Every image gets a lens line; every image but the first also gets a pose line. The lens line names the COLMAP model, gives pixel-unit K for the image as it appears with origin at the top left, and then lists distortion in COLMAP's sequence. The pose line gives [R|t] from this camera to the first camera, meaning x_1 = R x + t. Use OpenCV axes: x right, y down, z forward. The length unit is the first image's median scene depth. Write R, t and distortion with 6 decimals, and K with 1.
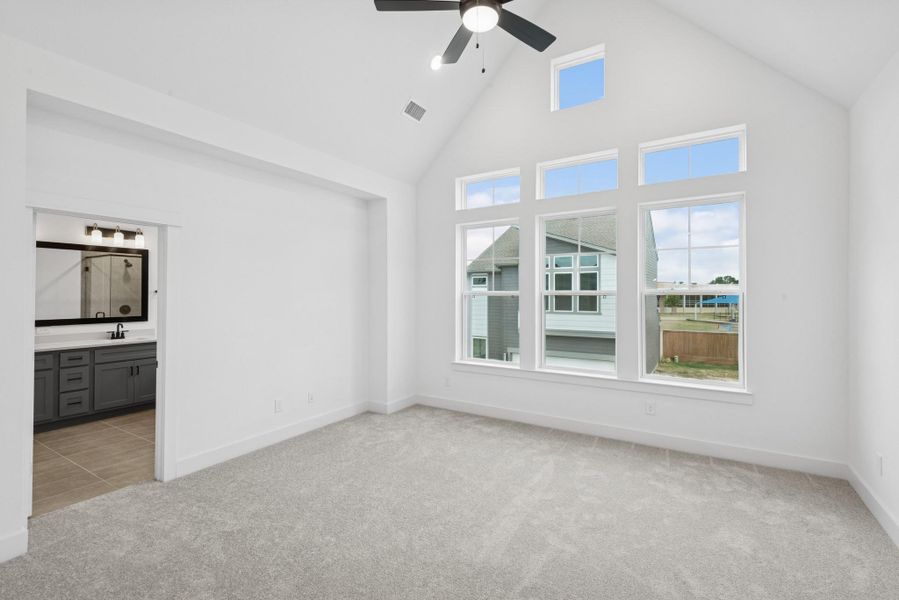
lens RADIAL K [[403.9, 0, 449.5], [0, 403.9, 300.0], [0, 0, 1]] dist [0.030384, -0.020123]
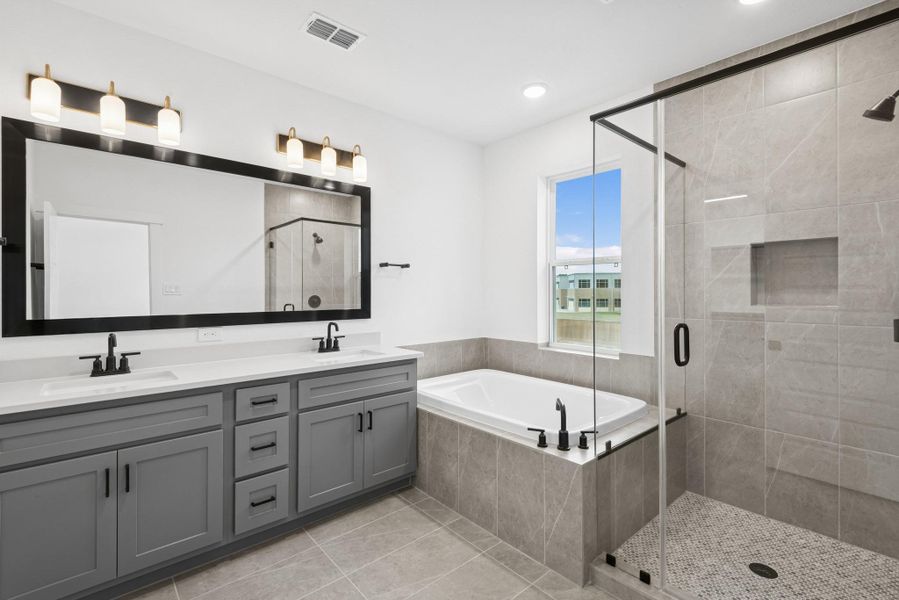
lens RADIAL K [[403.9, 0, 449.5], [0, 403.9, 300.0], [0, 0, 1]] dist [0.030384, -0.020123]
pose [[0.956766, -0.001607, -0.290856, -0.512581], [0.003033, 0.999985, 0.004454, 0.027186], [0.290844, -0.005143, 0.956757, 0.547899]]
